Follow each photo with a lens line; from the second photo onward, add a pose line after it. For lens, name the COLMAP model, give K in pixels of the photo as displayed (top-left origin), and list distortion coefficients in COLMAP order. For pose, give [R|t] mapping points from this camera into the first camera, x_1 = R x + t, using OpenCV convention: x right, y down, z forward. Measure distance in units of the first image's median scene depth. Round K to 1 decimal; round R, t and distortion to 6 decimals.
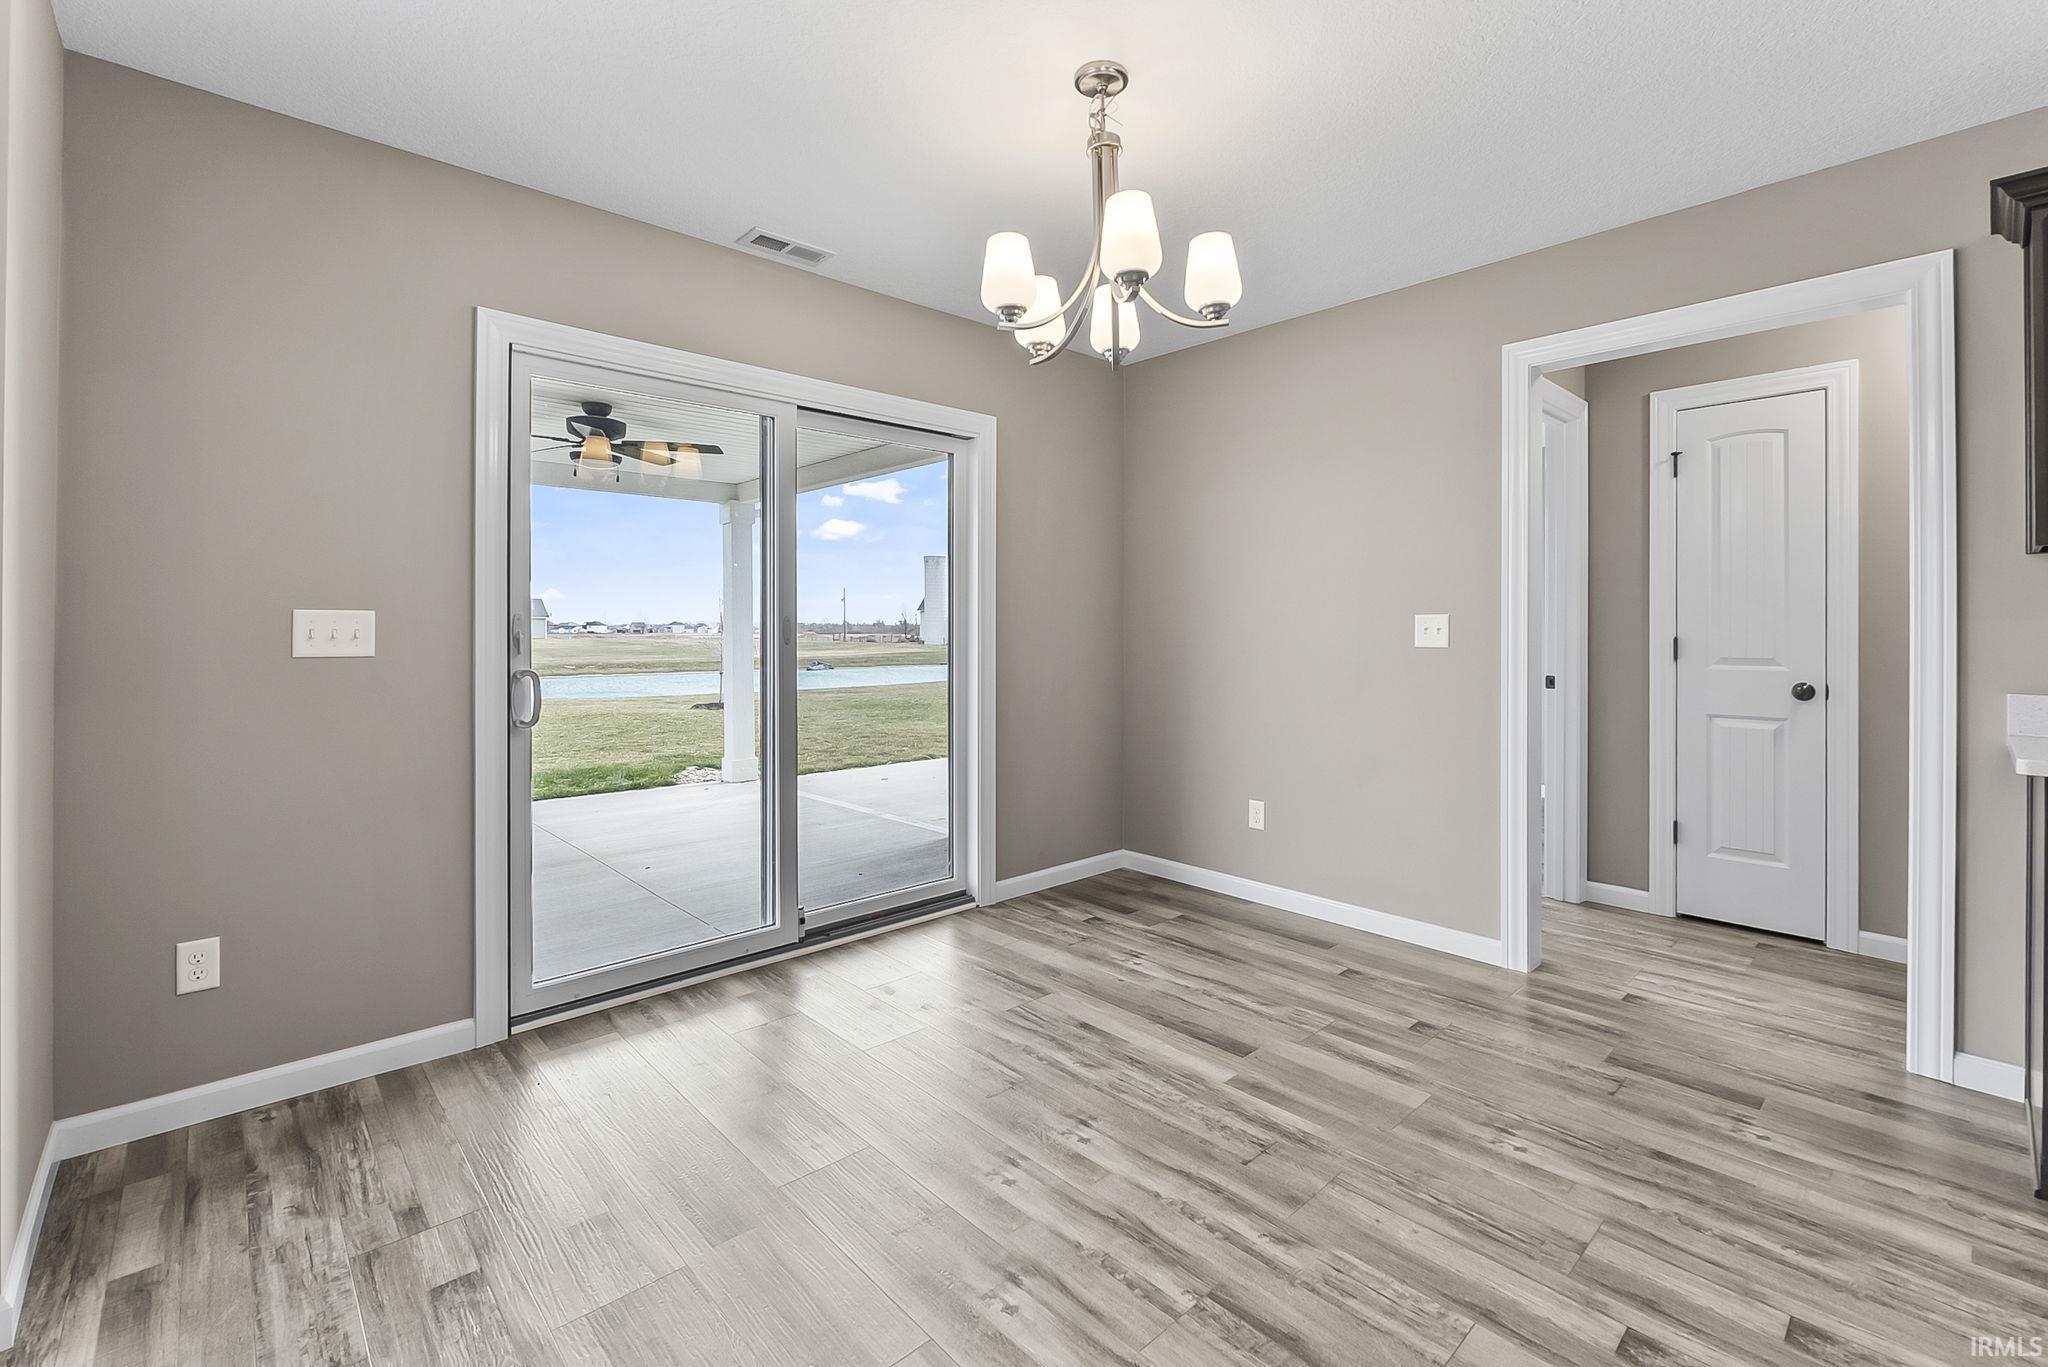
lens RADIAL K [[884.9, 0, 1026.6], [0, 884.9, 633.6], [0, 0, 1]] dist [-0.004362, -0.000705]
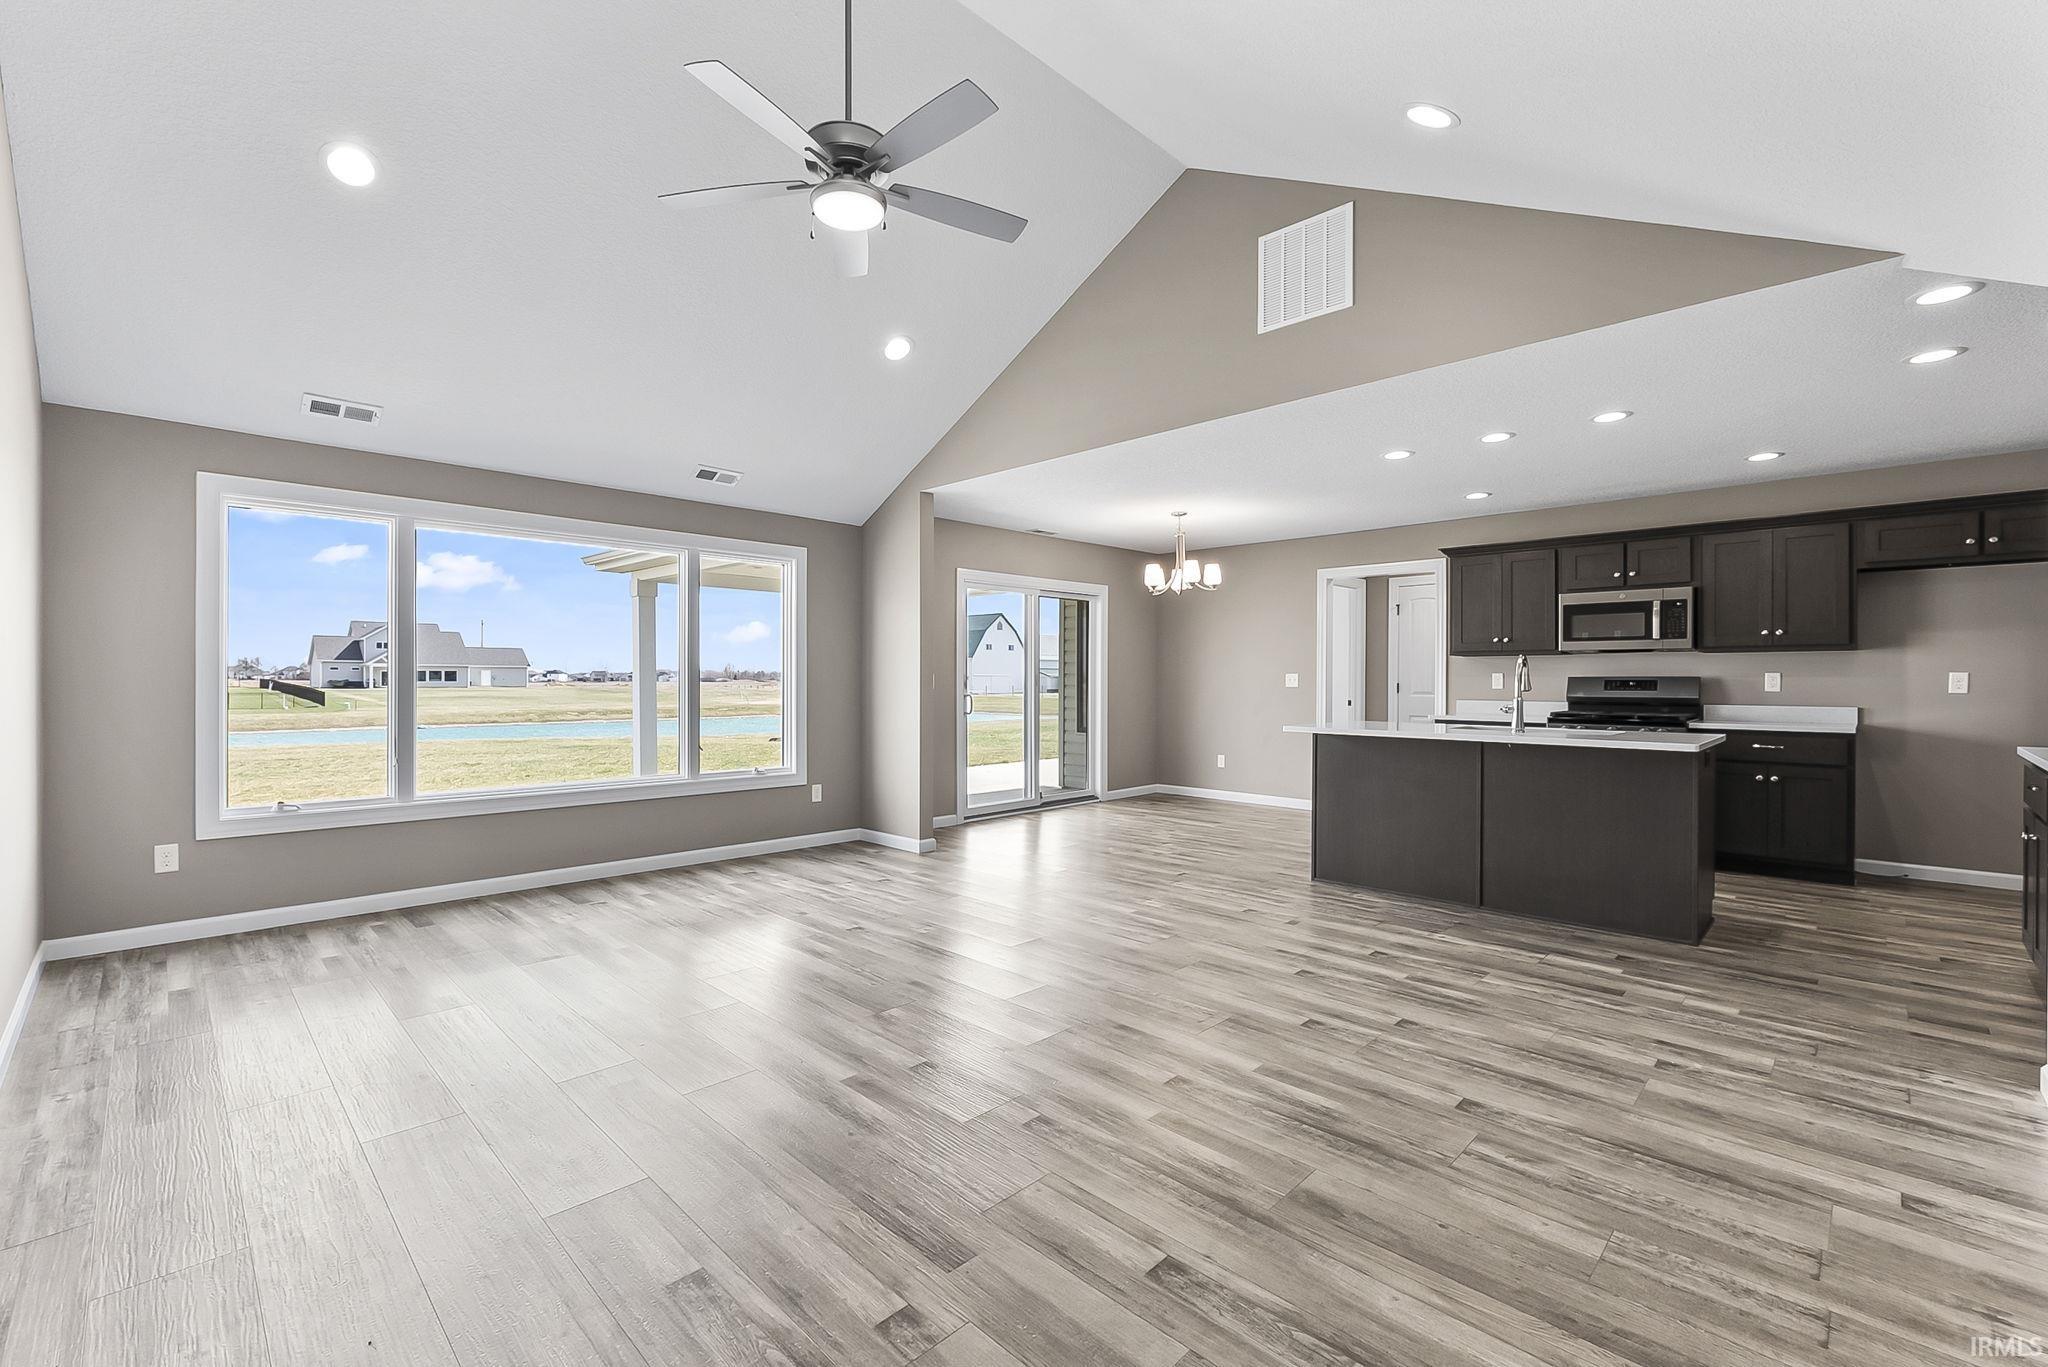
lens RADIAL K [[870.8, 0, 1020.2], [0, 870.8, 684.1], [0, 0, 1]] dist [-0.007252, 0.000061]
pose [[0.999102, -0.000264, 0.042371, -0.646769], [0.000162, 0.999997, 0.002429, 0.001952], [-0.042372, -0.002420, 0.999099, -2.233676]]
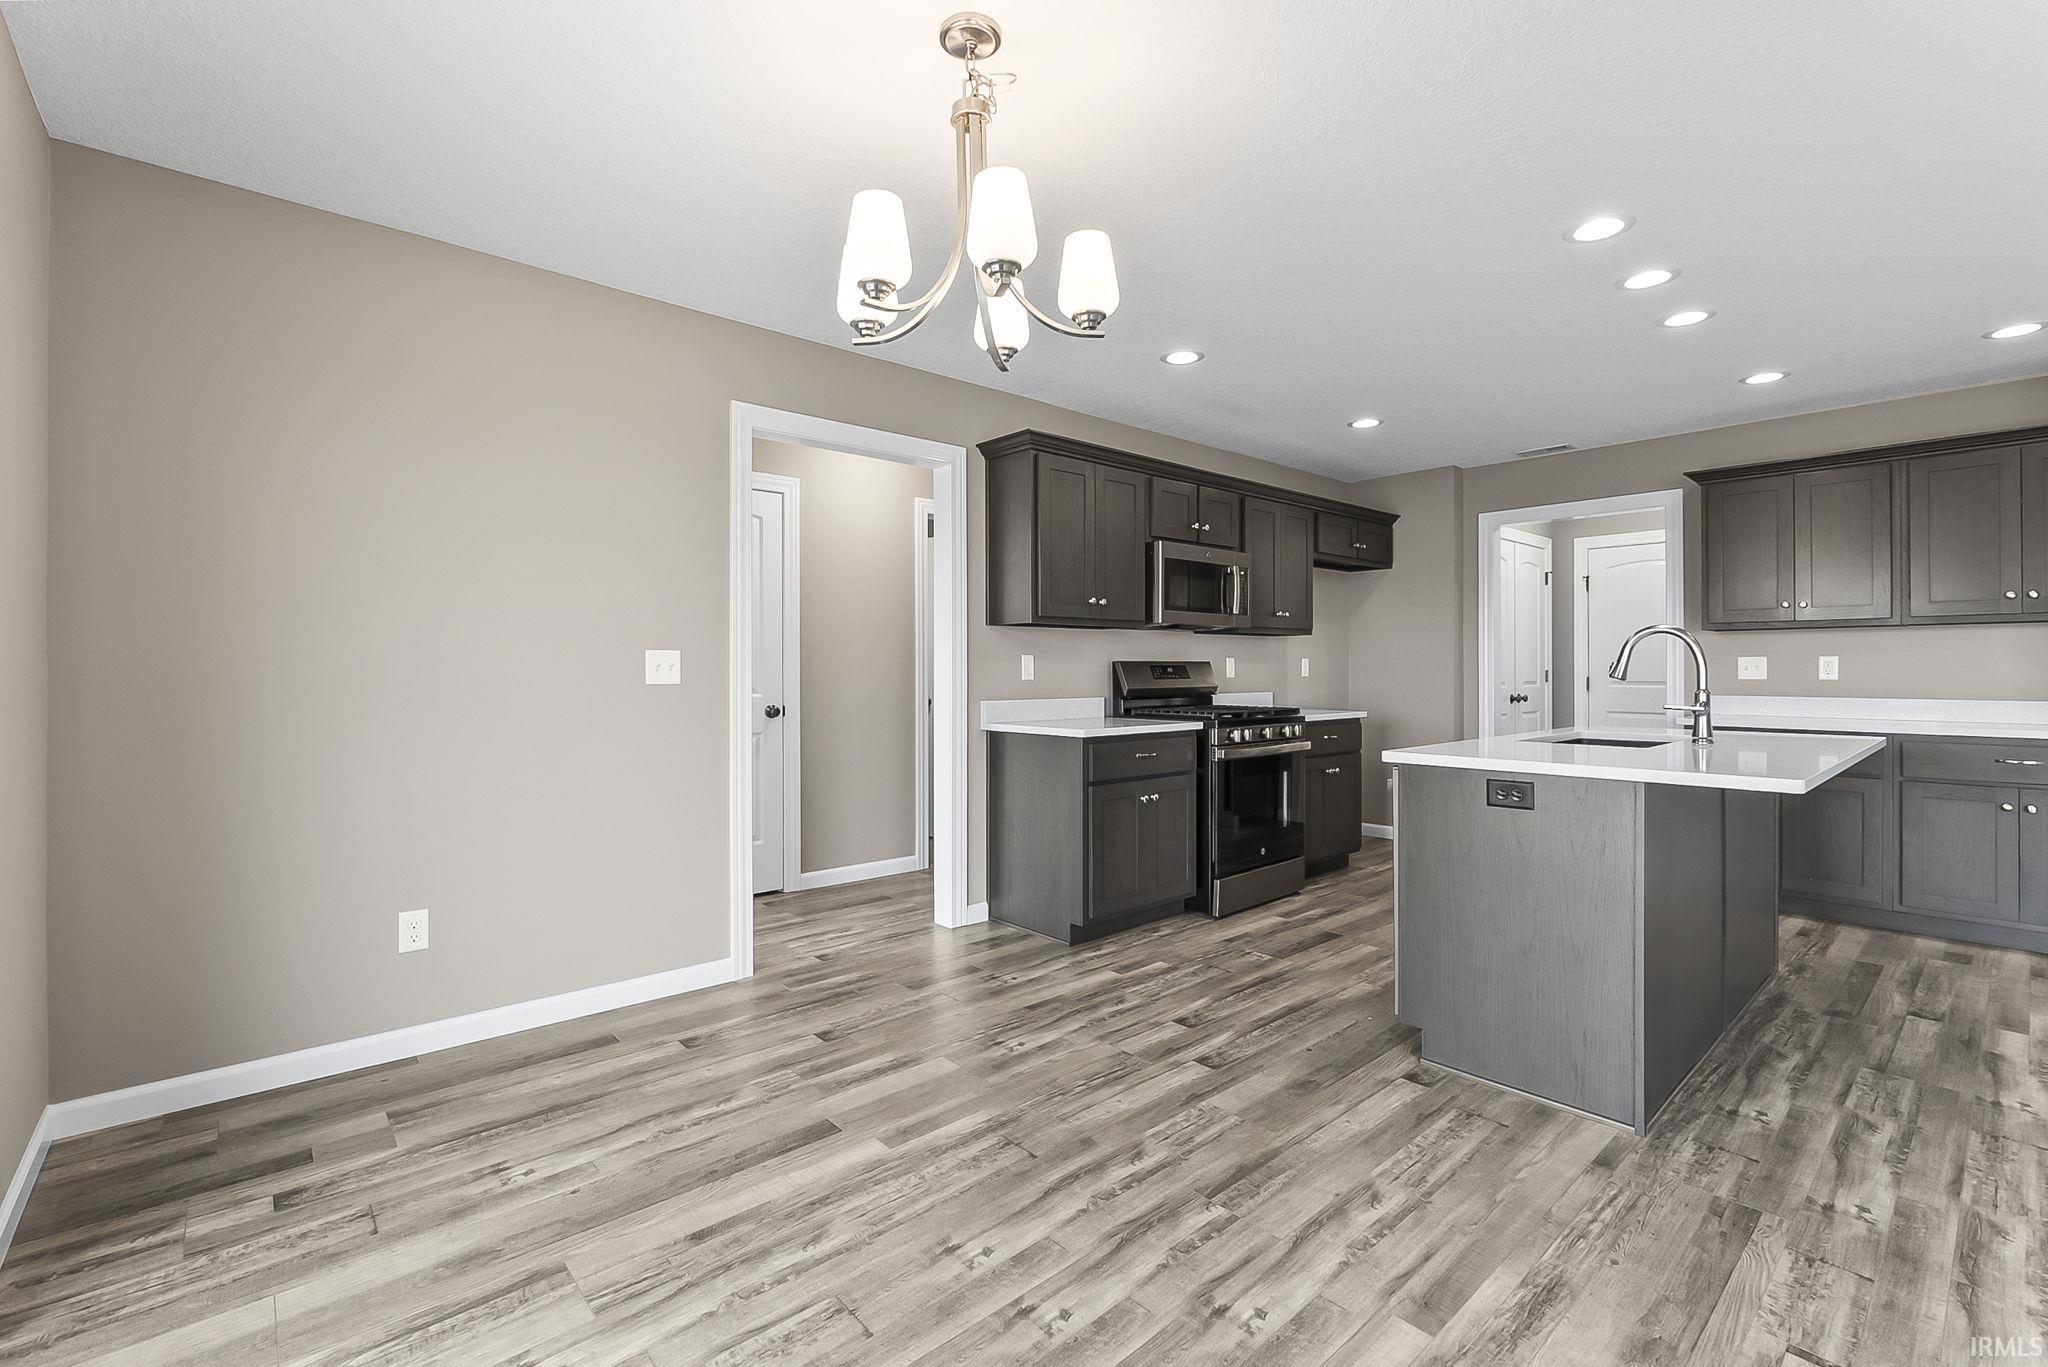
lens RADIAL K [[893.5, 0, 1024.7], [0, 893.5, 670.5], [0, 0, 1]] dist [-0.007153, -0.000422]
pose [[0.022706, -0.003687, 0.999735, -0.793946], [0.005081, 0.999981, 0.003573, -0.001697], [-0.999729, 0.004998, 0.022724, 0.922845]]
